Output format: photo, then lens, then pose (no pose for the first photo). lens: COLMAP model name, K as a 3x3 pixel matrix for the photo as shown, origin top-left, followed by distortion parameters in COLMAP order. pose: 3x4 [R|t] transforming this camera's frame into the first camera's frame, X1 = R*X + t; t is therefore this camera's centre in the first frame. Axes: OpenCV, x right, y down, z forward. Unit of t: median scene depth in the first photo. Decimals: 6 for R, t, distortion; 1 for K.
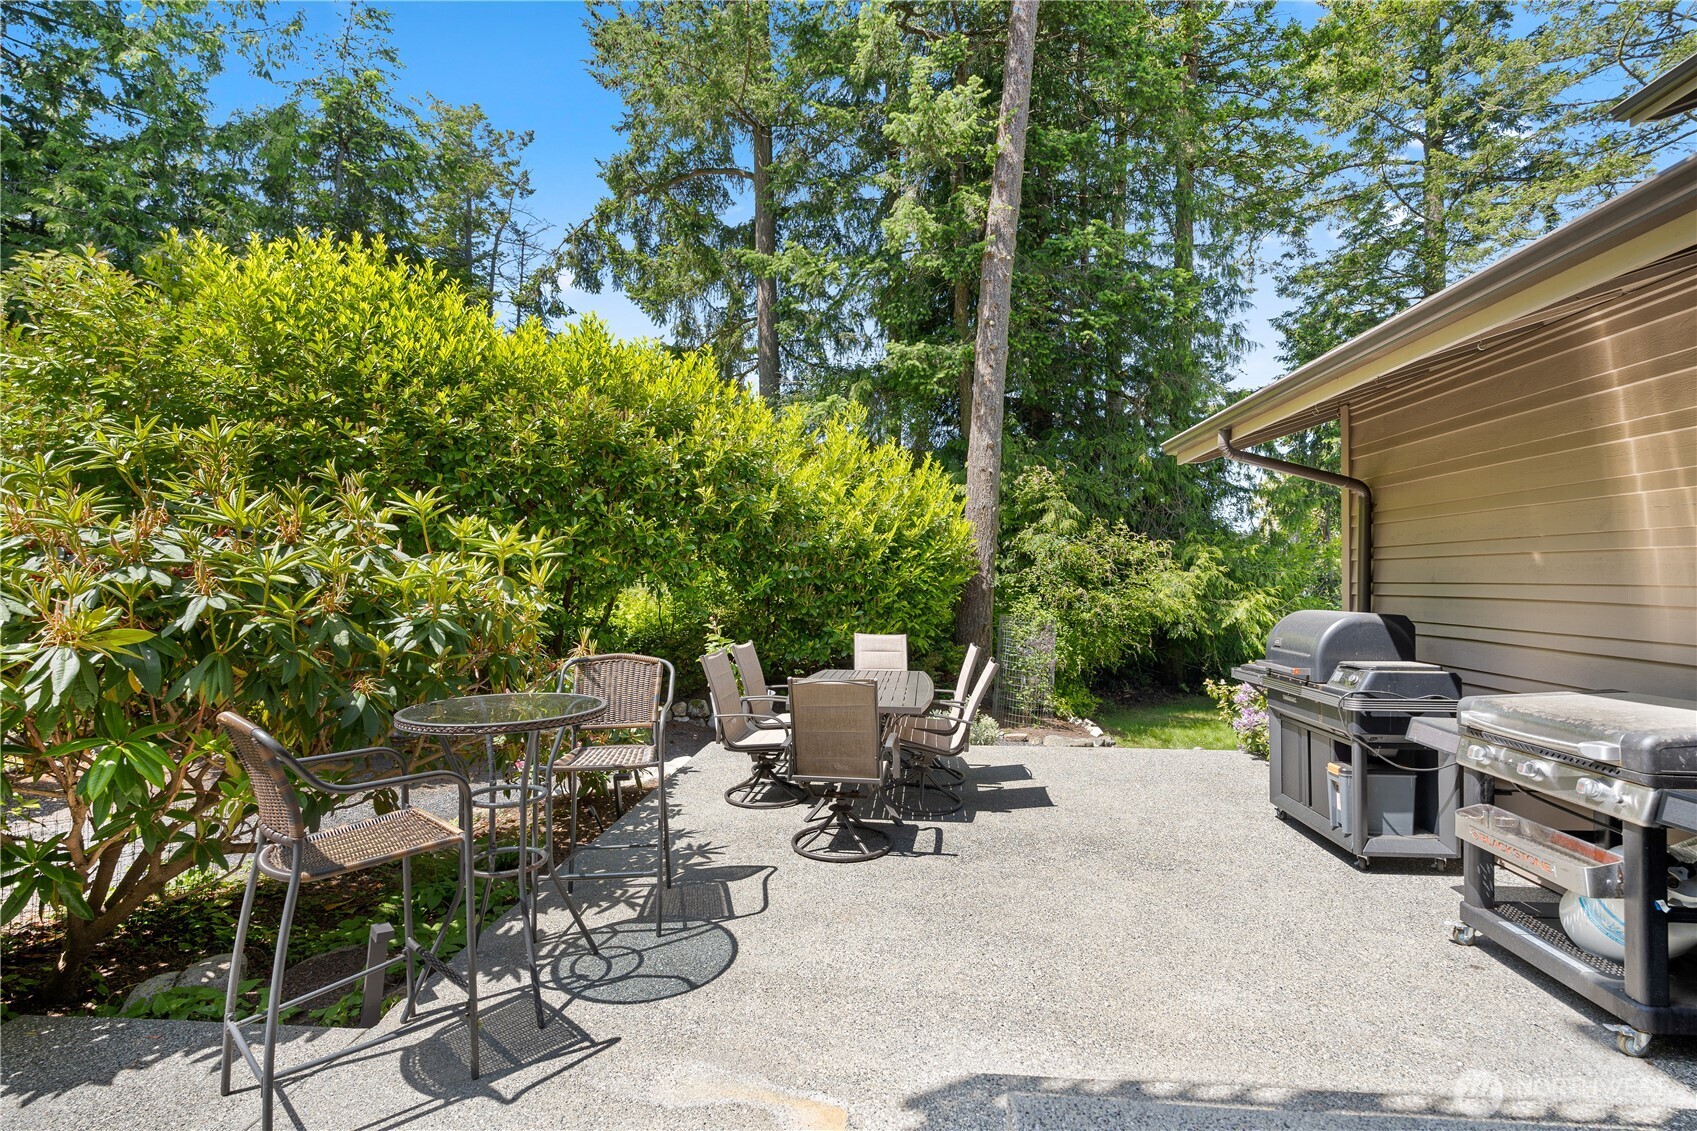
lens RADIAL K [[770.3, 0, 851.9], [0, 770.3, 582.2], [0, 0, 1]] dist [-0.000929, -0.000231]
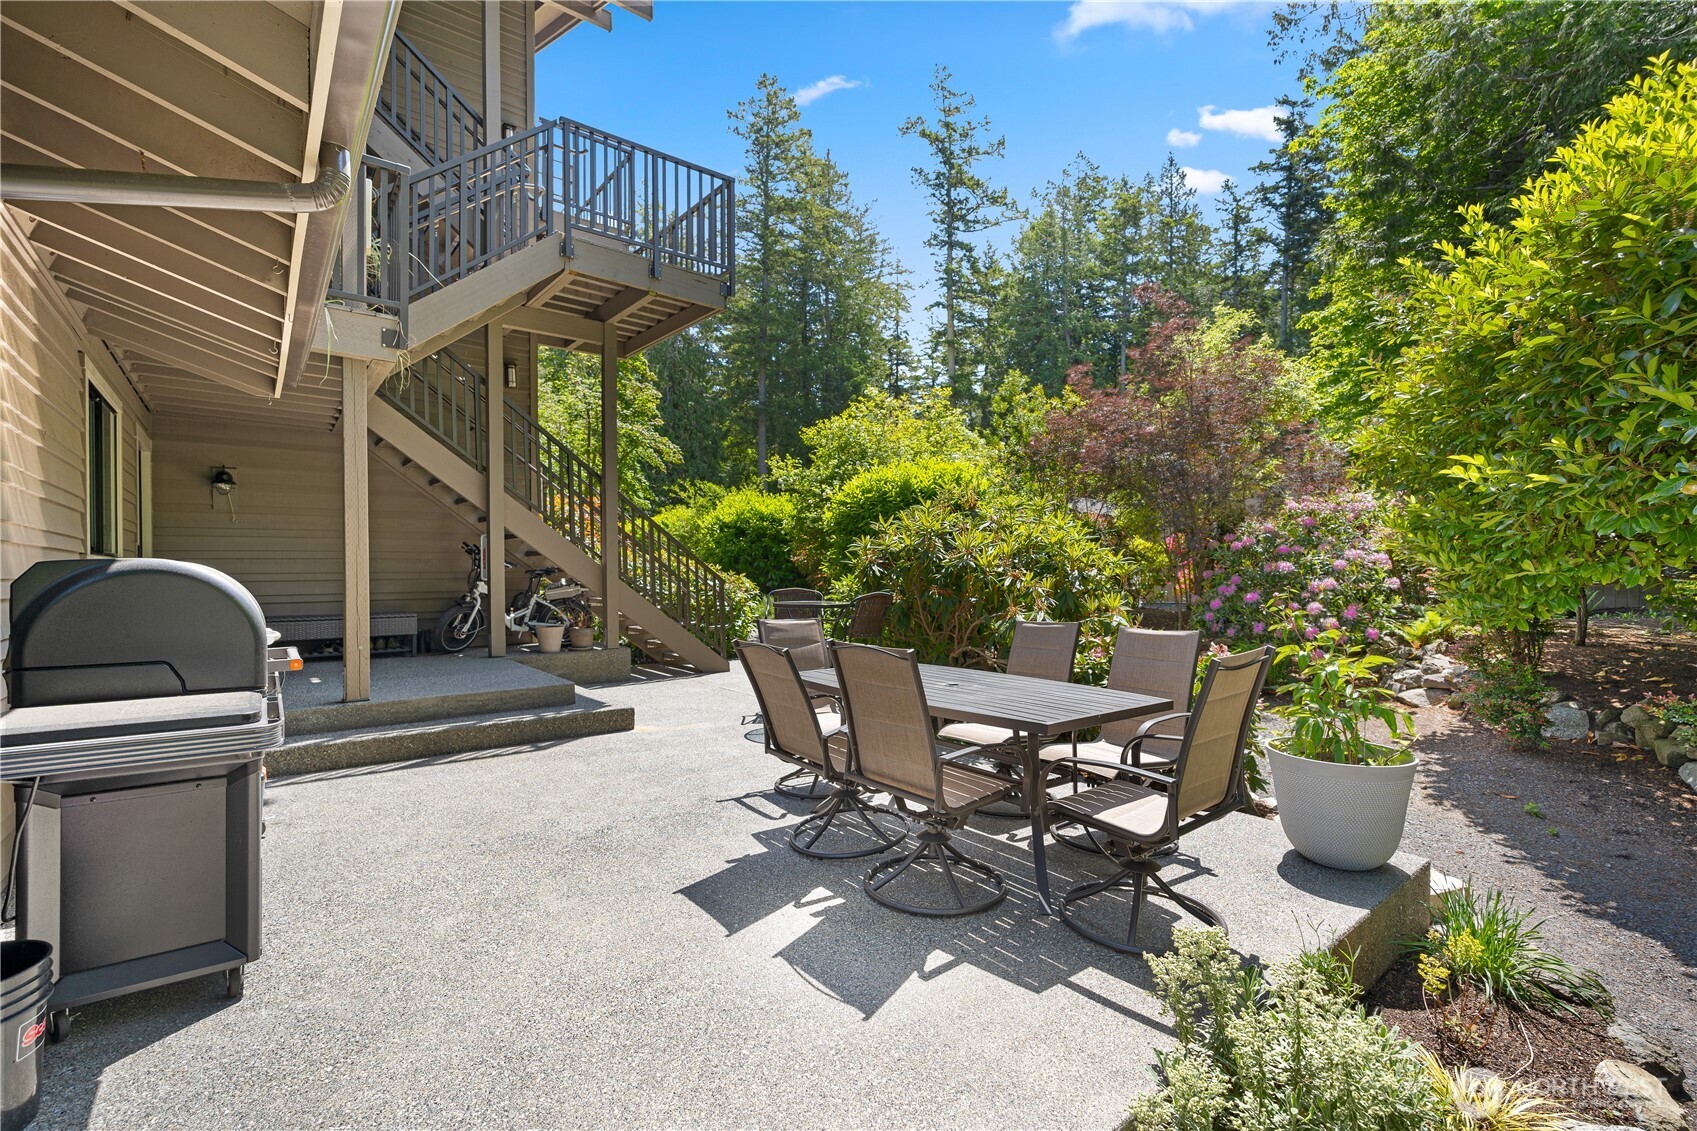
lens RADIAL K [[770.3, 0, 851.9], [0, 770.3, 582.2], [0, 0, 1]] dist [-0.000929, -0.000231]
pose [[-0.739606, 0.003037, -0.673033, 0.689727], [-0.002516, 0.999970, 0.007278, 0.055120], [0.673035, 0.007076, -0.739577, 1.868753]]
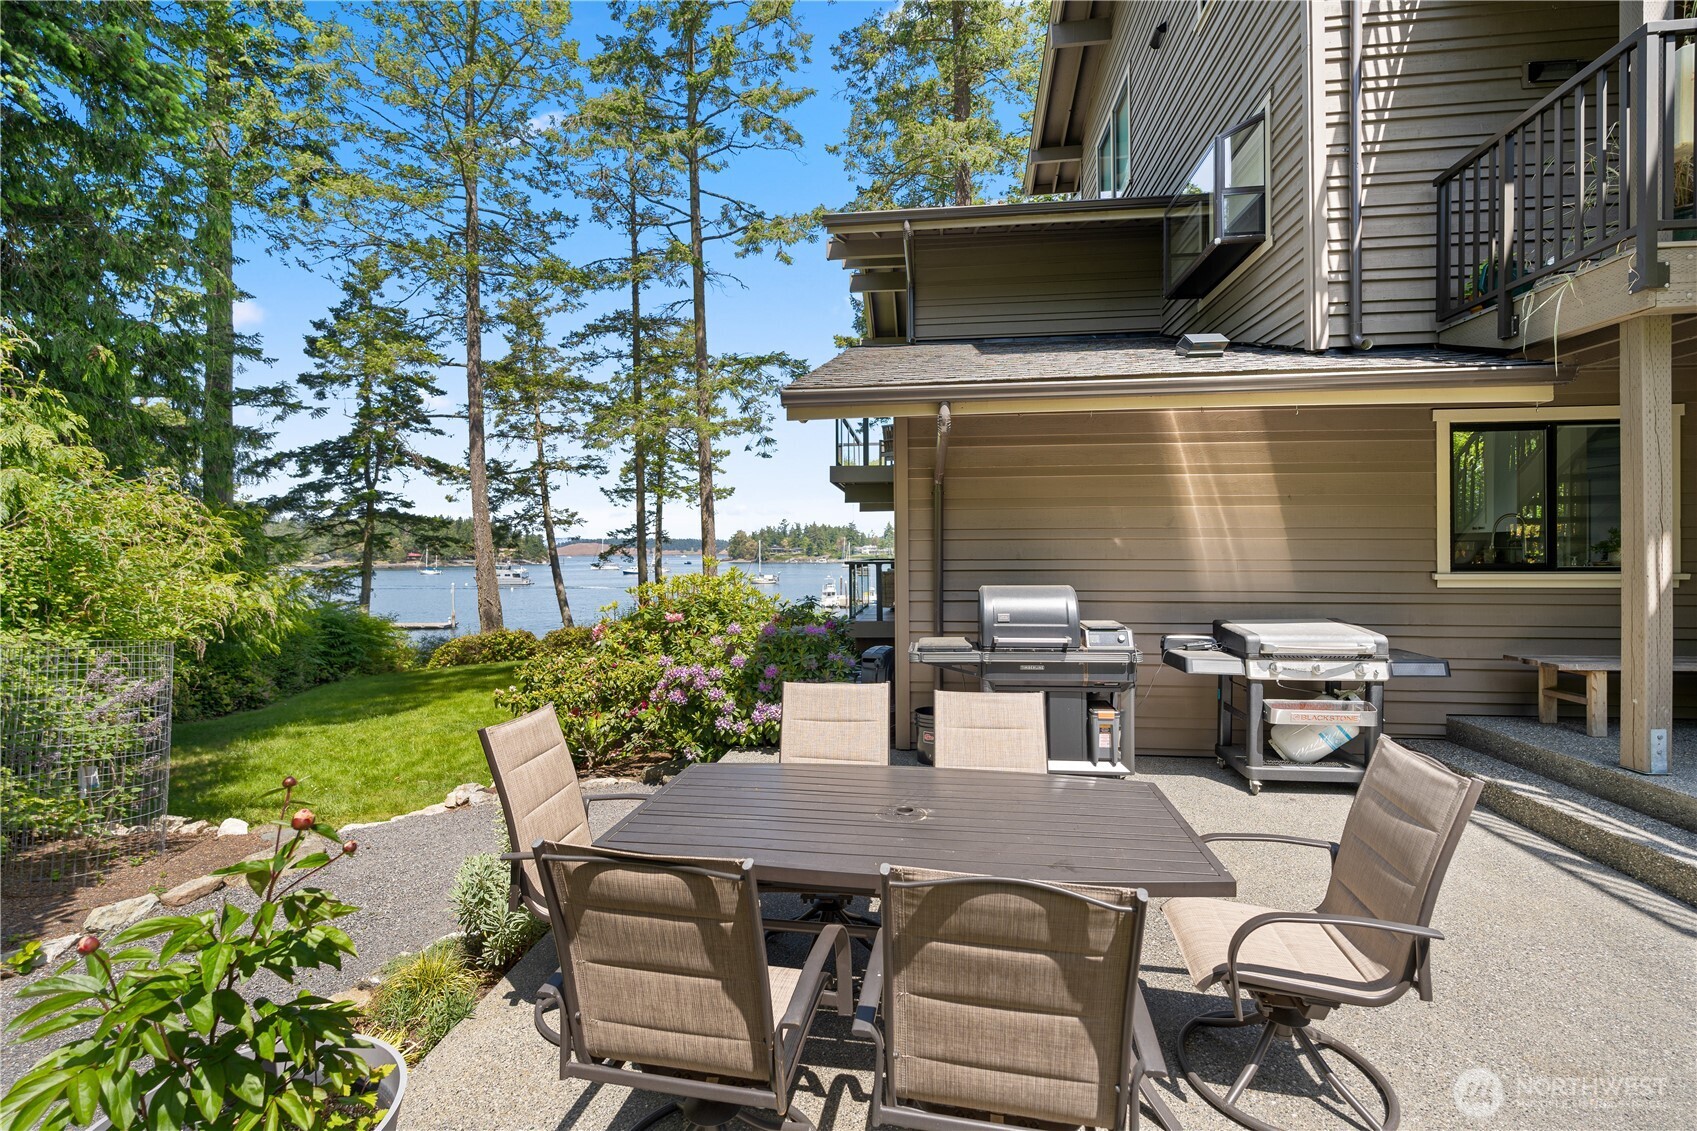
lens RADIAL K [[738.6, 0, 849.6], [0, 738.6, 558.1], [0, 0, 1]] dist [-0.001999, -0.000652]
pose [[0.047728, -0.011505, 0.998794, -0.538254], [0.010118, 0.999888, 0.011034, -0.019164], [-0.998809, 0.009580, 0.047839, 1.319934]]
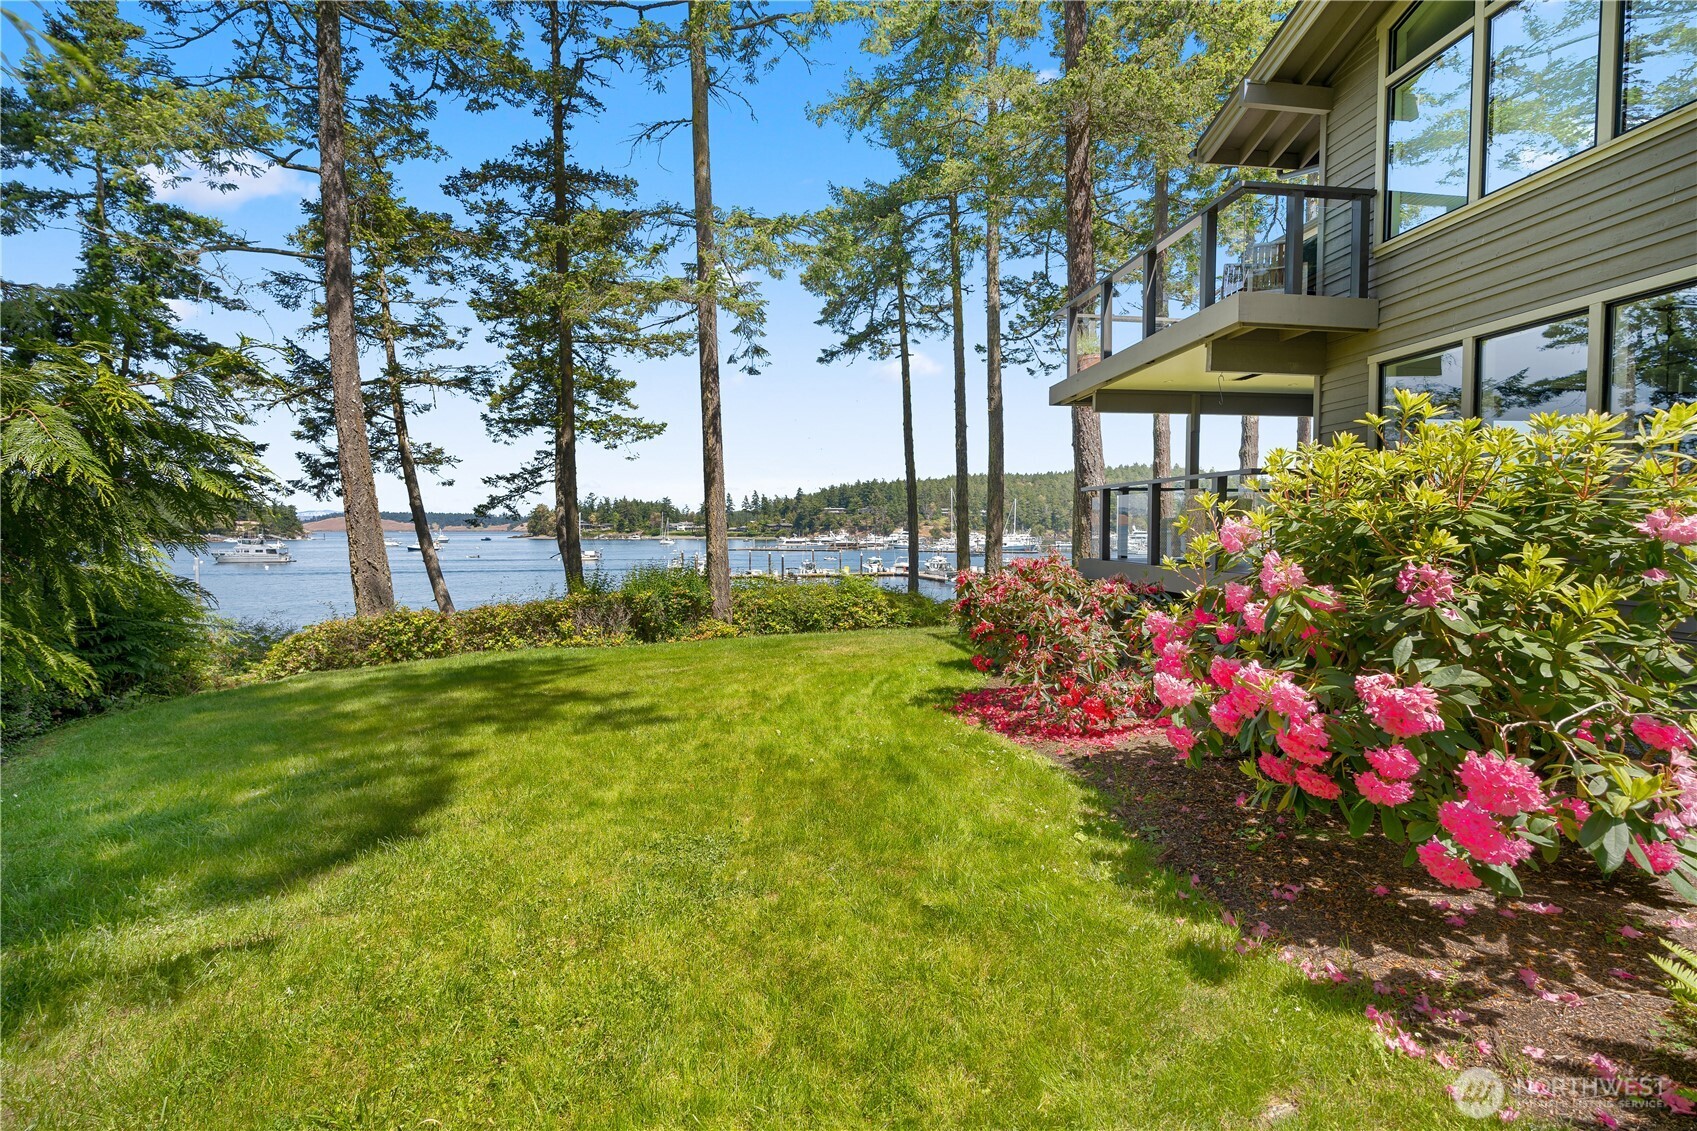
lens RADIAL K [[748.4, 0, 848.5], [0, 748.4, 565.5], [0, 0, 1]] dist [-0.002896, -0.000293]
pose [[-0.195587, -0.050853, 0.979367, 1.044545], [0.002272, 0.998628, 0.052307, 0.167875], [-0.980684, 0.012456, -0.195203, 2.795127]]
